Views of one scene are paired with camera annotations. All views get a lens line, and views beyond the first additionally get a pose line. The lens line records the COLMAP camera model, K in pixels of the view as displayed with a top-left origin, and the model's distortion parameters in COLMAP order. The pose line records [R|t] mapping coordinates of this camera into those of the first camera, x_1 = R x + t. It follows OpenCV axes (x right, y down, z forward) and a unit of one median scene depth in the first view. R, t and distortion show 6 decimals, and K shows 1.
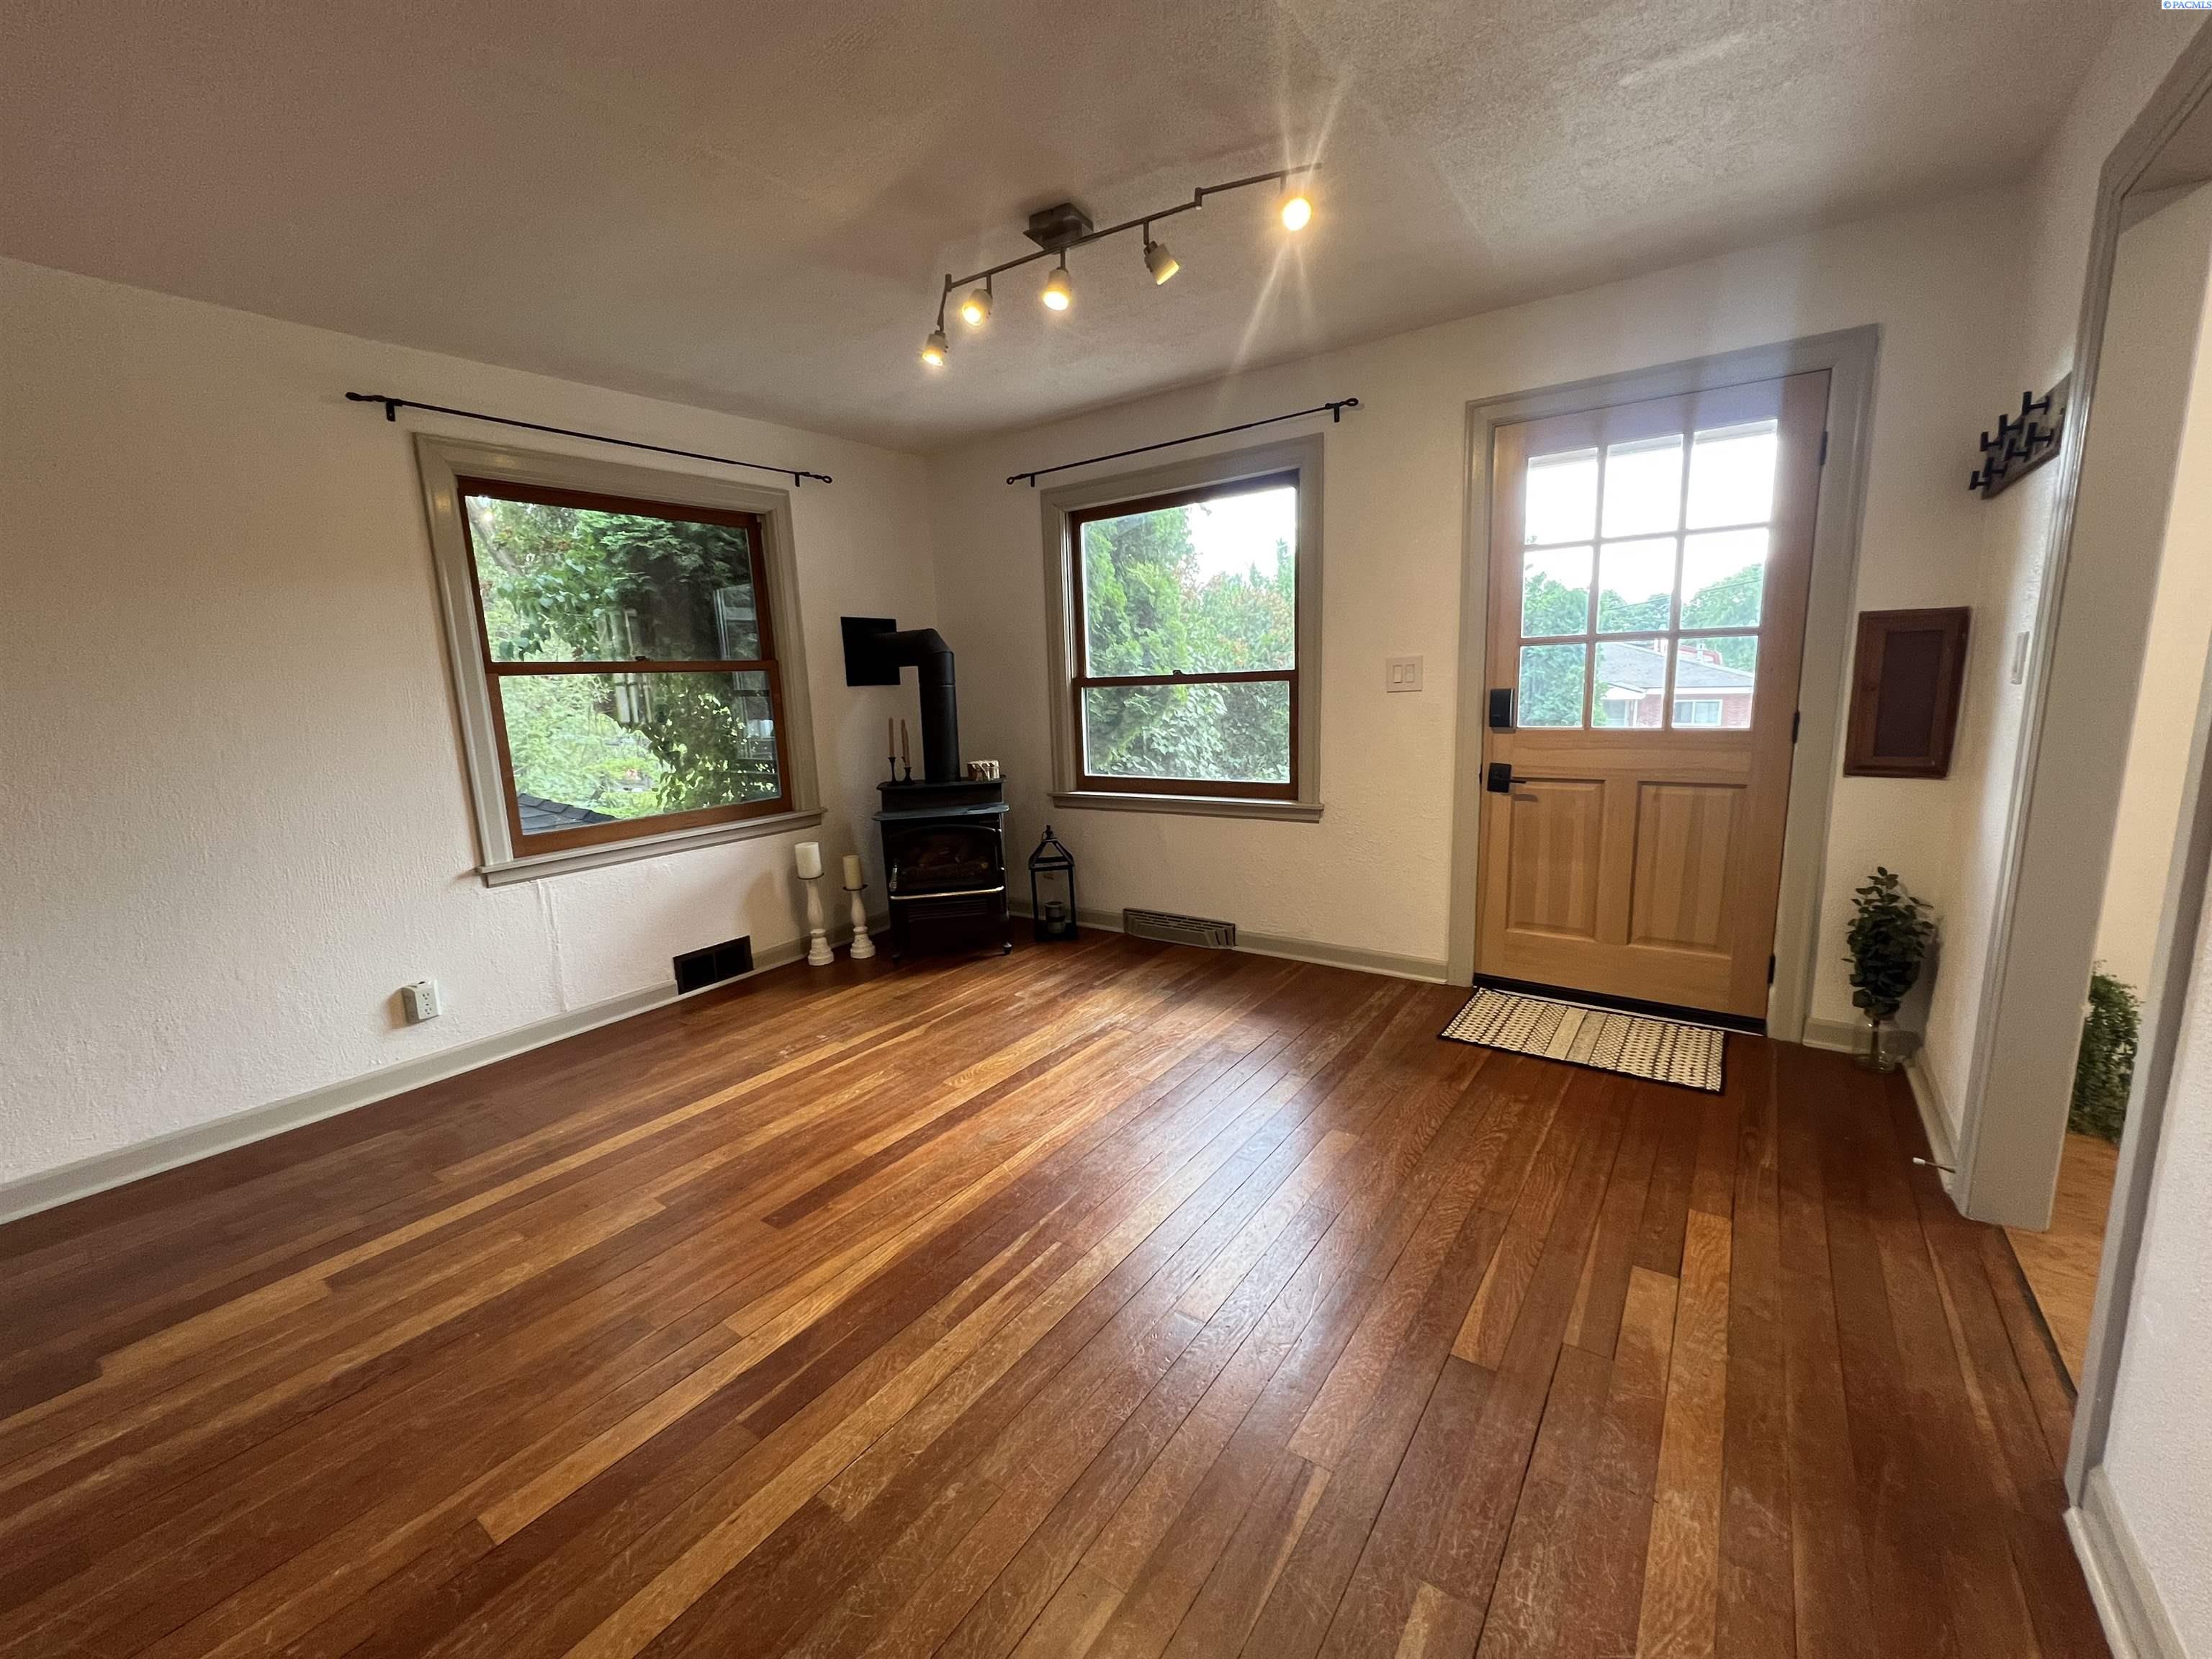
lens RADIAL K [[885.9, 0, 1117.2], [0, 885.9, 837.6], [0, 0, 1]] dist [-0.000621, 0.000877]
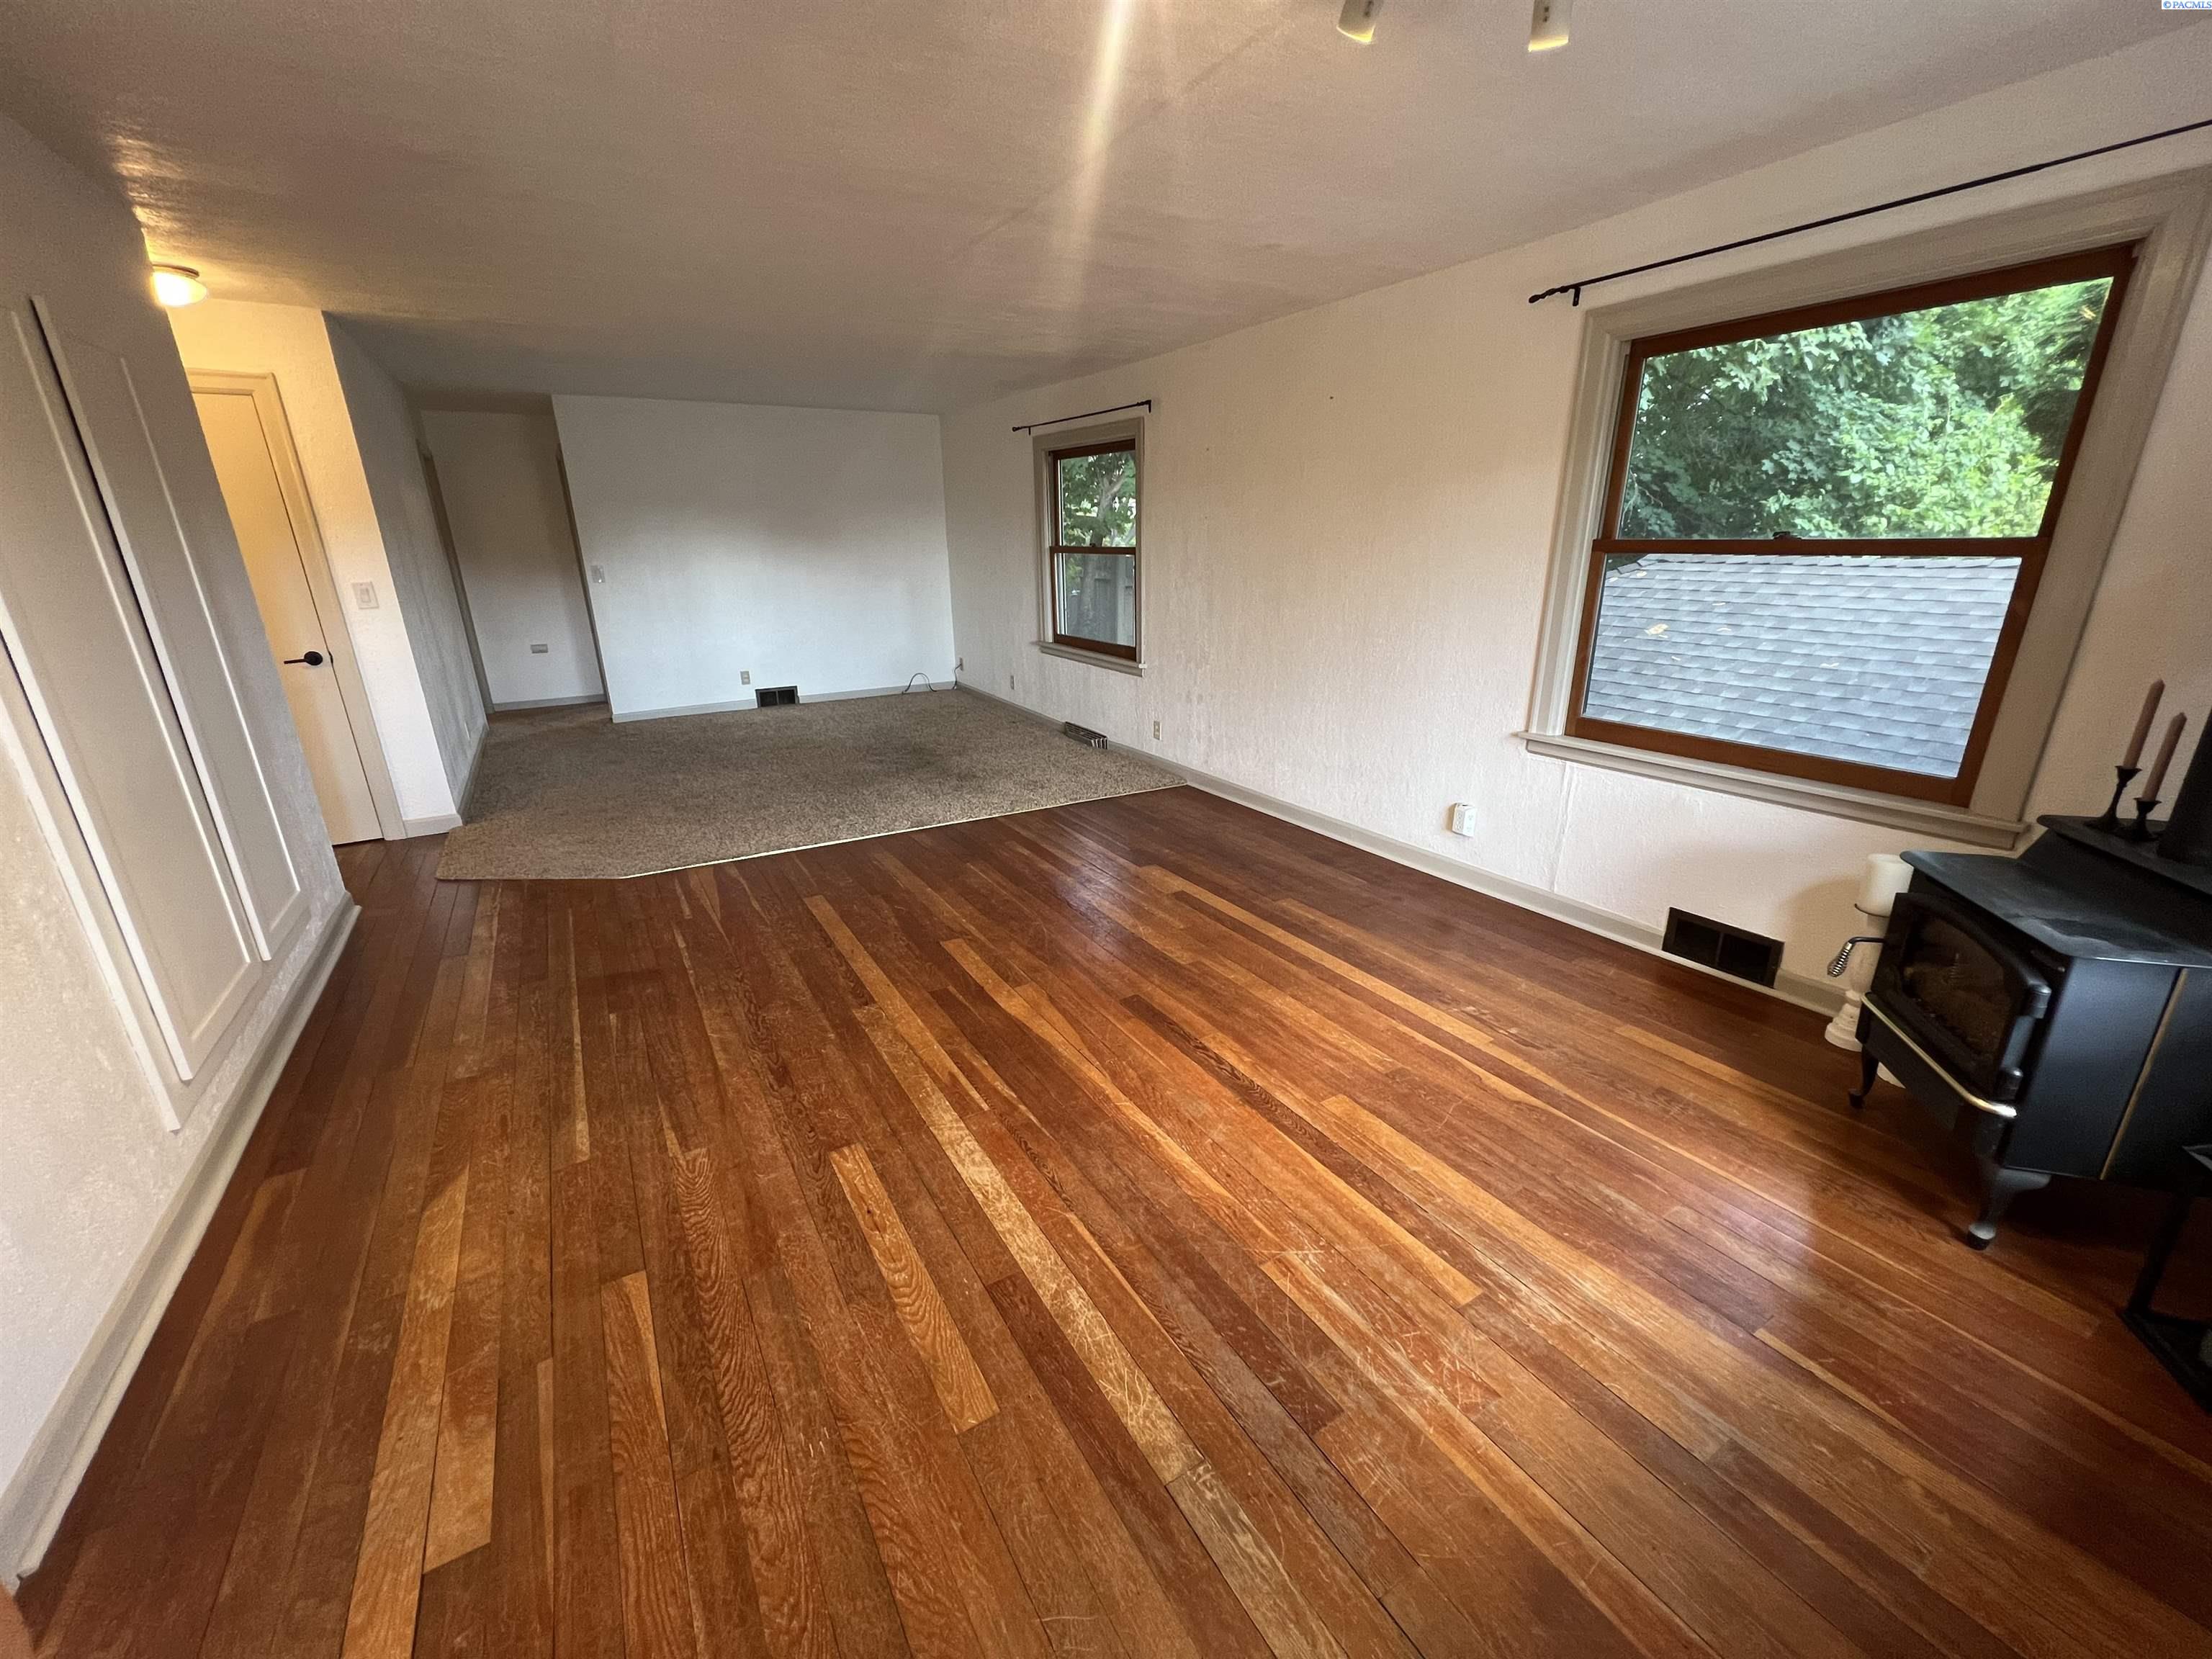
lens RADIAL K [[885.9, 0, 1098.1], [0, 885.9, 830.2], [0, 0, 1]] dist [-0.000621, 0.000877]
pose [[-0.408250, 0.326515, -0.852479, 0.502985], [-0.132934, 0.902626, 0.409384, -0.247590], [0.903139, 0.280454, -0.325093, 0.949173]]
